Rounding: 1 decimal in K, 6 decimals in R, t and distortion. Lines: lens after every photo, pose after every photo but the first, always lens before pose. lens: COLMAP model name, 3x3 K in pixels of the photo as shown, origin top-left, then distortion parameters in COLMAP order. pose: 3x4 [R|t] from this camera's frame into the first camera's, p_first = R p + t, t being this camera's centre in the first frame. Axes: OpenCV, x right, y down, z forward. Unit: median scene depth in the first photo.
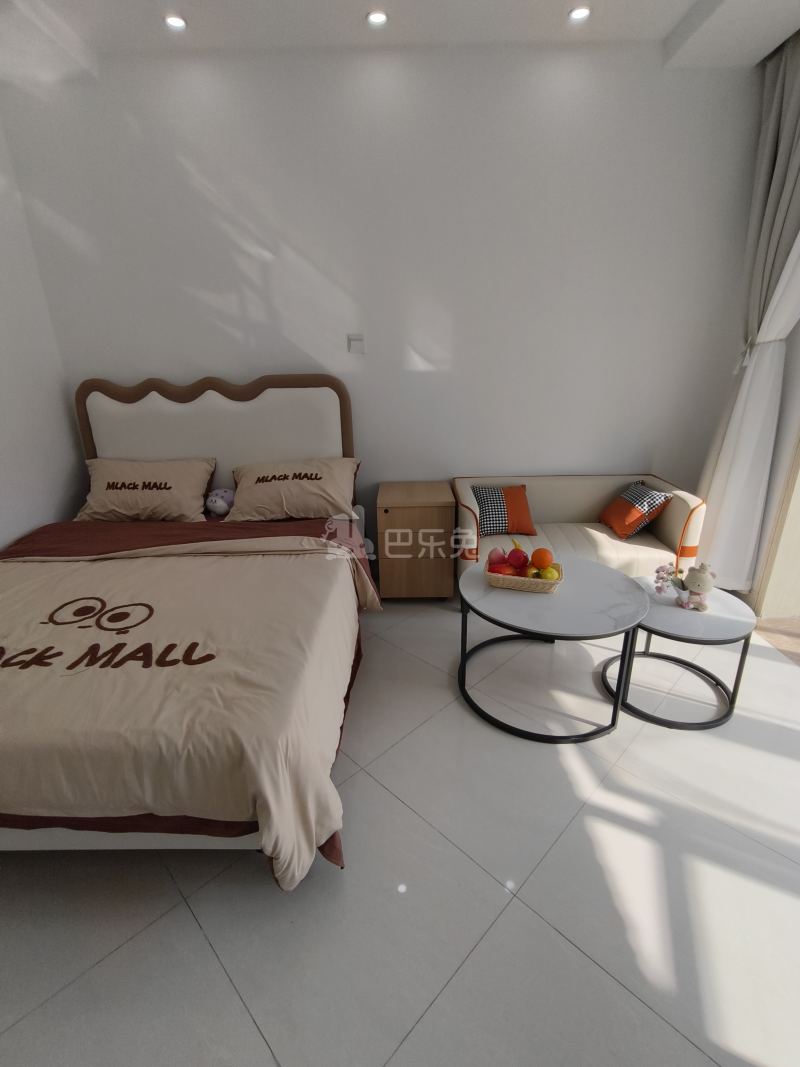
lens RADIAL K [[497.6, 0, 402.7], [0, 497.6, 539.2], [0, 0, 1]] dist [-0.001180, 0.000859]
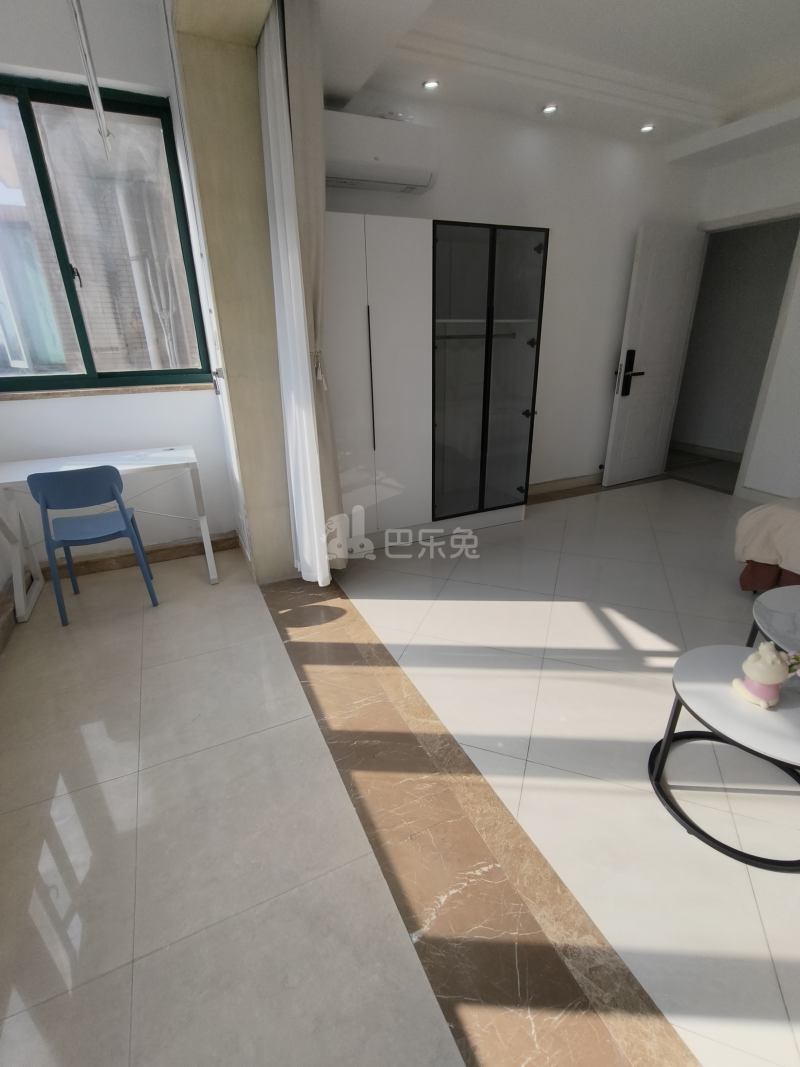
lens RADIAL K [[497.6, 0, 402.7], [0, 497.6, 539.2], [0, 0, 1]] dist [-0.001180, 0.000859]
pose [[-0.906356, 0.191688, -0.376530, 0.953977], [-0.117330, 0.741926, 0.660136, -0.338145], [0.405898, 0.642496, -0.649958, 0.828364]]
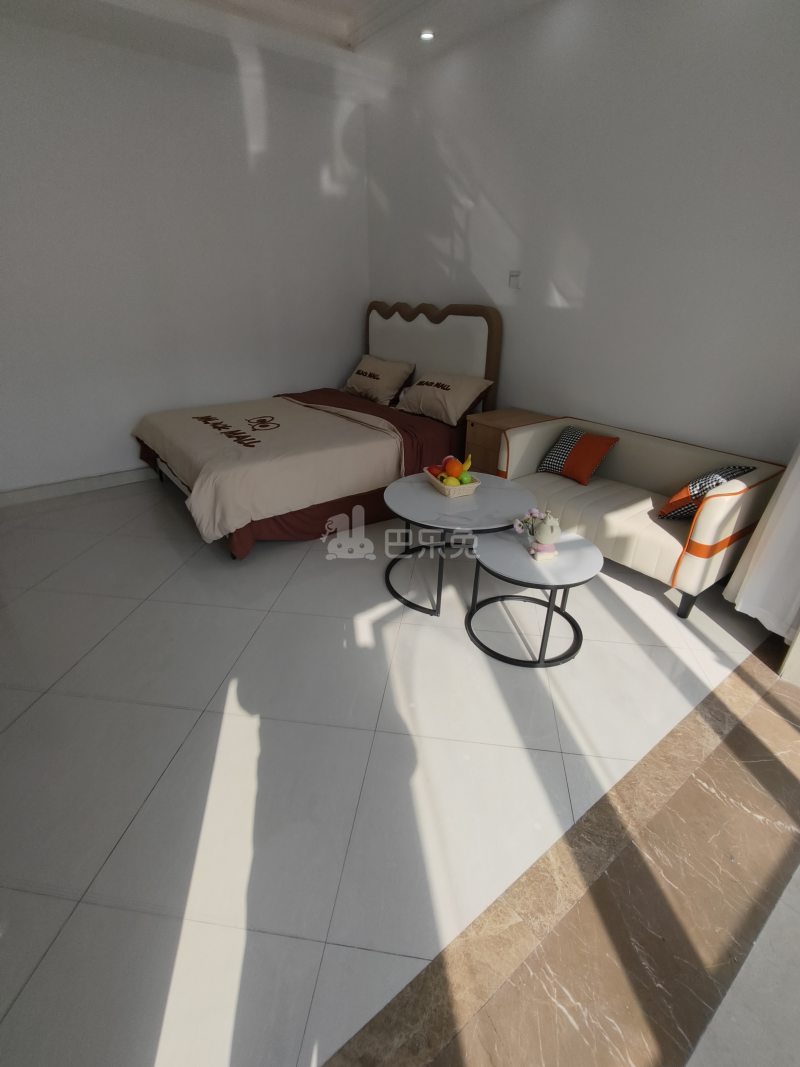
lens RADIAL K [[497.6, 0, 402.7], [0, 497.6, 539.2], [0, 0, 1]] dist [-0.001180, 0.000859]
pose [[0.606765, 0.381059, -0.697589, 0.826252], [-0.297426, 0.922690, 0.245318, -0.047276], [0.737139, 0.058631, 0.673193, 0.076735]]
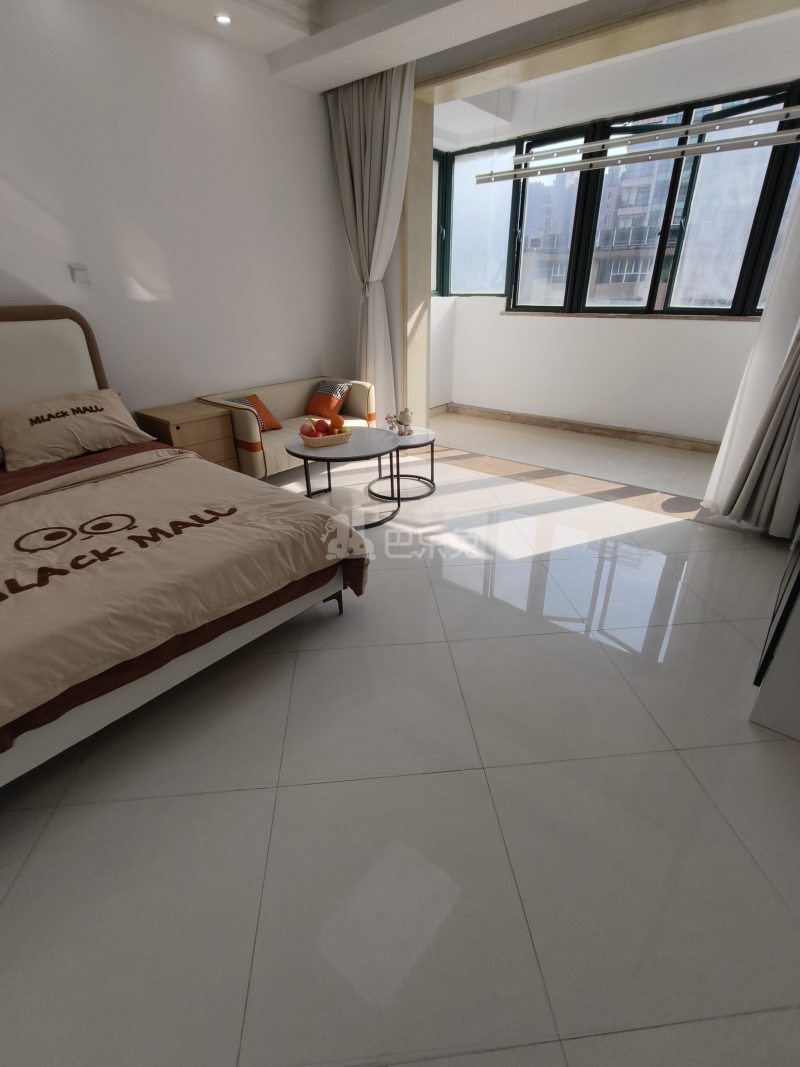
lens RADIAL K [[497.6, 0, 402.7], [0, 497.6, 539.2], [0, 0, 1]] dist [-0.001180, 0.000859]
pose [[0.633656, -0.334379, 0.697618, -0.599681], [0.266550, 0.940914, 0.208884, 0.084724], [-0.726244, 0.053589, 0.685345, -0.152297]]
